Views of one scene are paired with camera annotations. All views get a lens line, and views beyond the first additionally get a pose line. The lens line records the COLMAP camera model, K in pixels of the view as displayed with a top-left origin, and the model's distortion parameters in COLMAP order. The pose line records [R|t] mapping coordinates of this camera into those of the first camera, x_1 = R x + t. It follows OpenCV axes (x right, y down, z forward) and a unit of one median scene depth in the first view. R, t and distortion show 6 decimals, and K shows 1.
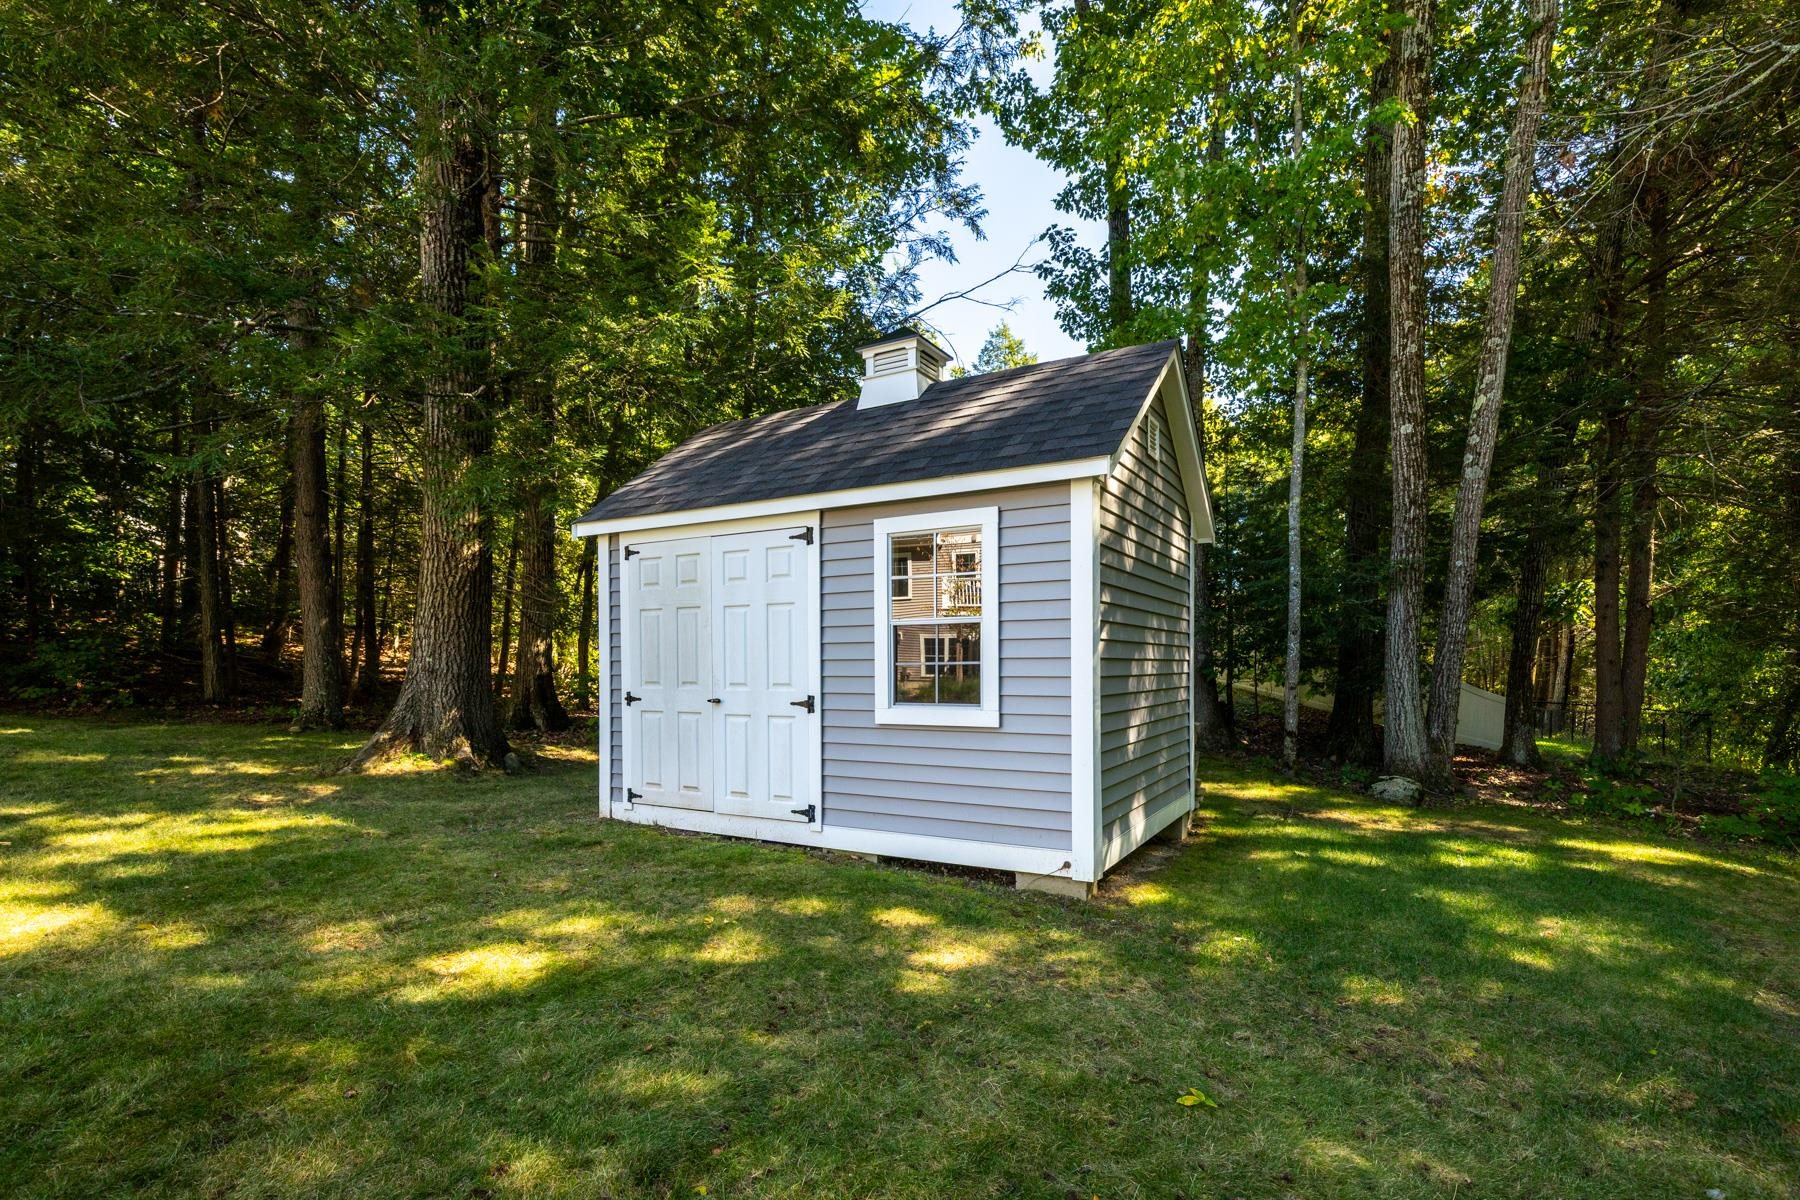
lens RADIAL K [[844.7, 0, 947.7], [0, 844.7, 668.9], [0, 0, 1]] dist [-0.019434, 0.001057]
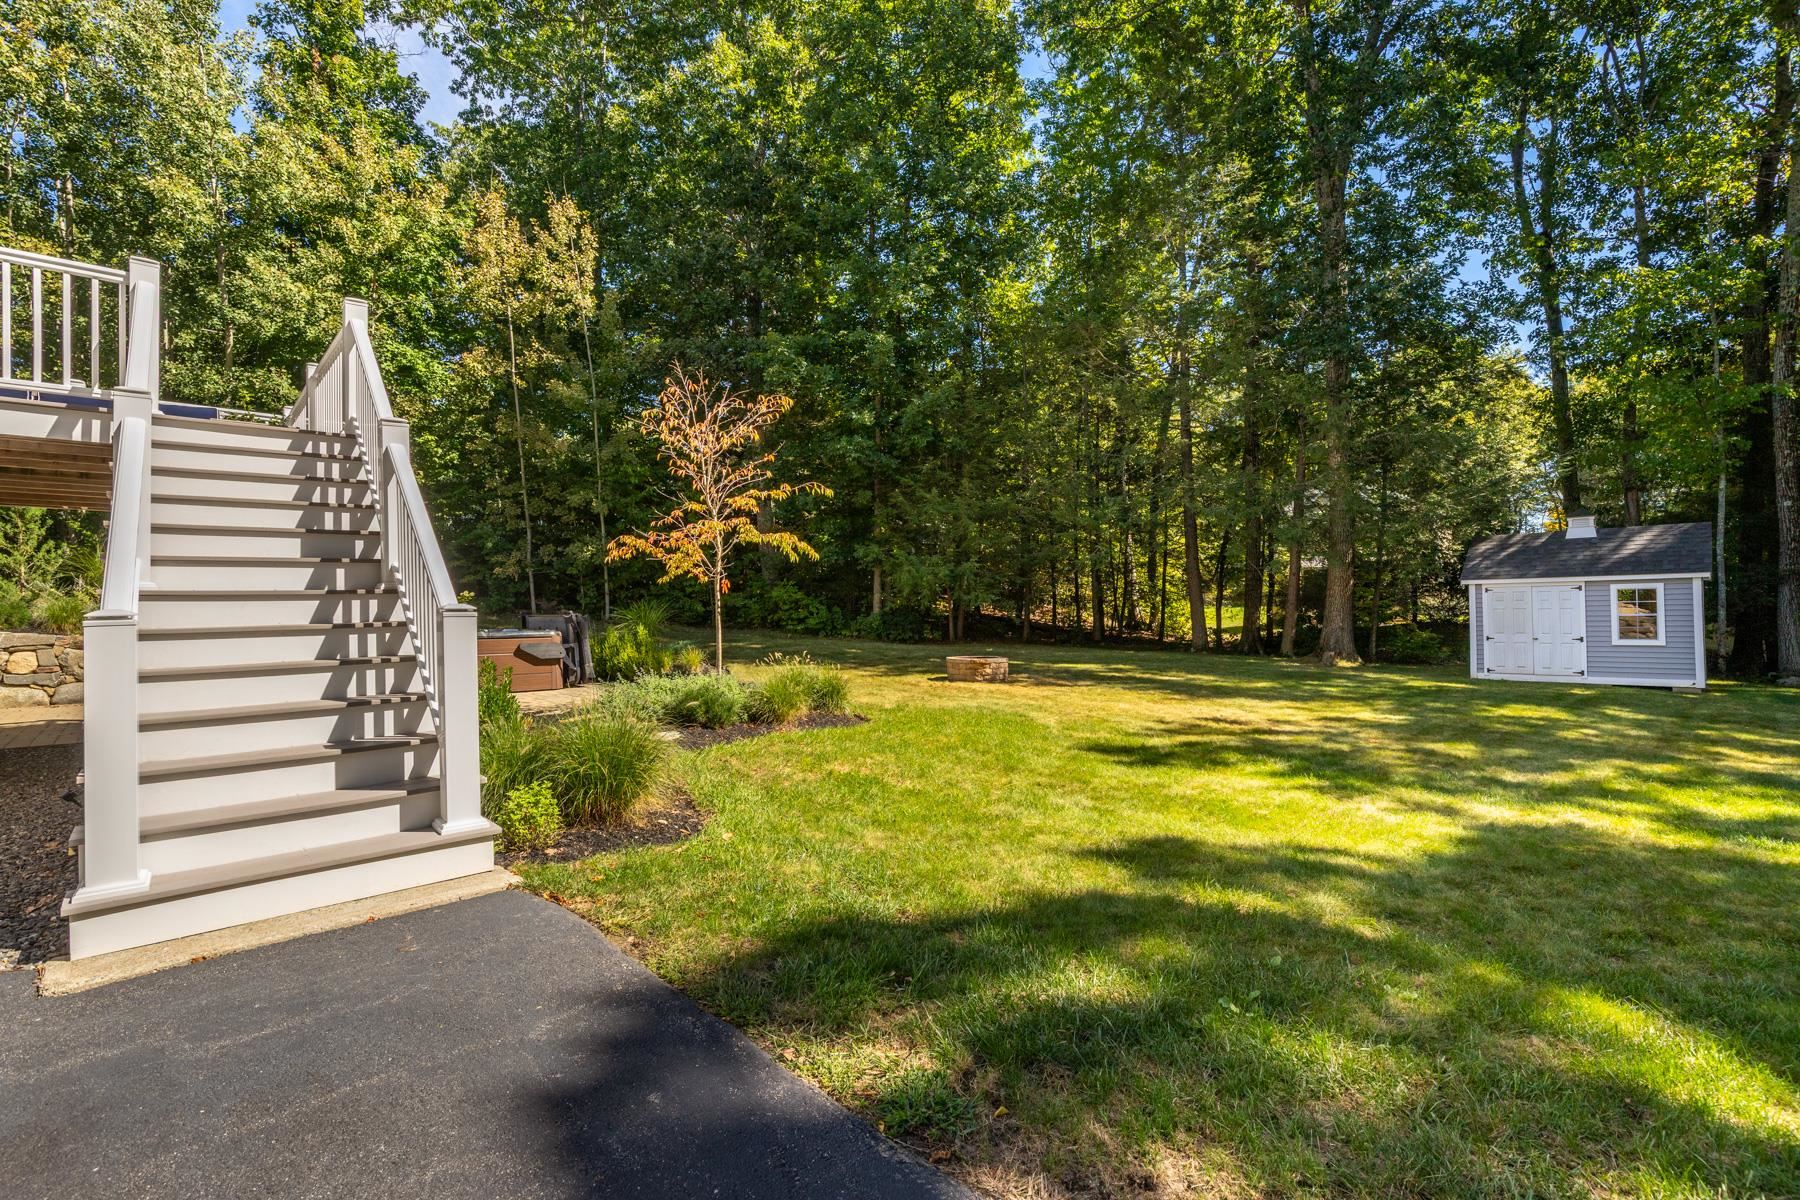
lens RADIAL K [[844.7, 0, 888.8], [0, 844.7, 591.8], [0, 0, 1]] dist [-0.019434, 0.001057]
pose [[0.956932, -0.017413, -0.289789, -1.786005], [0.009051, 0.999504, -0.030172, -0.069101], [0.290171, 0.026250, 0.956615, -2.863798]]
